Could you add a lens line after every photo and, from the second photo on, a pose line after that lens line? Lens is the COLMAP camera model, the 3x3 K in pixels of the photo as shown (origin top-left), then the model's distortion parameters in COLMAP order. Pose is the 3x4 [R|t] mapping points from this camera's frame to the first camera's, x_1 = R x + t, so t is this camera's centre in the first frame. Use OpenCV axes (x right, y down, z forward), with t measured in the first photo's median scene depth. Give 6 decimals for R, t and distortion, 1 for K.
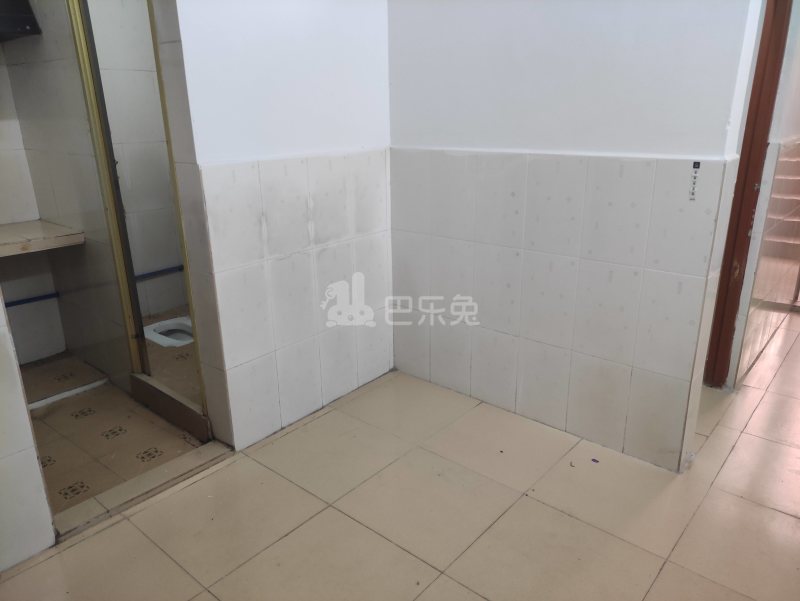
lens RADIAL K [[599.3, 0, 400.0], [0, 599.3, 300.5], [0, 0, 1]] dist [0.061191, -0.003261]
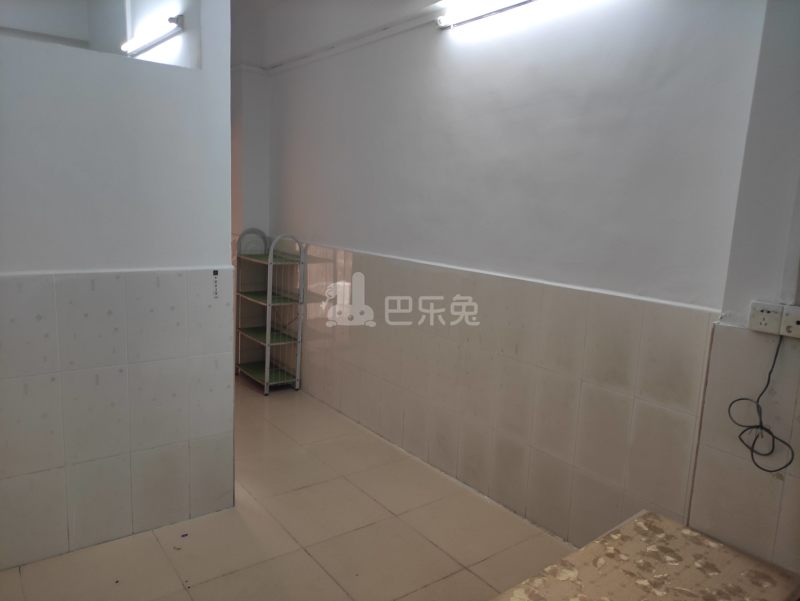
lens RADIAL K [[599.3, 0, 400.0], [0, 599.3, 300.5], [0, 0, 1]] dist [0.061191, -0.003261]
pose [[0.241175, -0.136634, 0.960815, -0.662283], [0.265254, 0.961622, 0.070168, -0.137579], [-0.933528, 0.237937, 0.268162, 0.252746]]
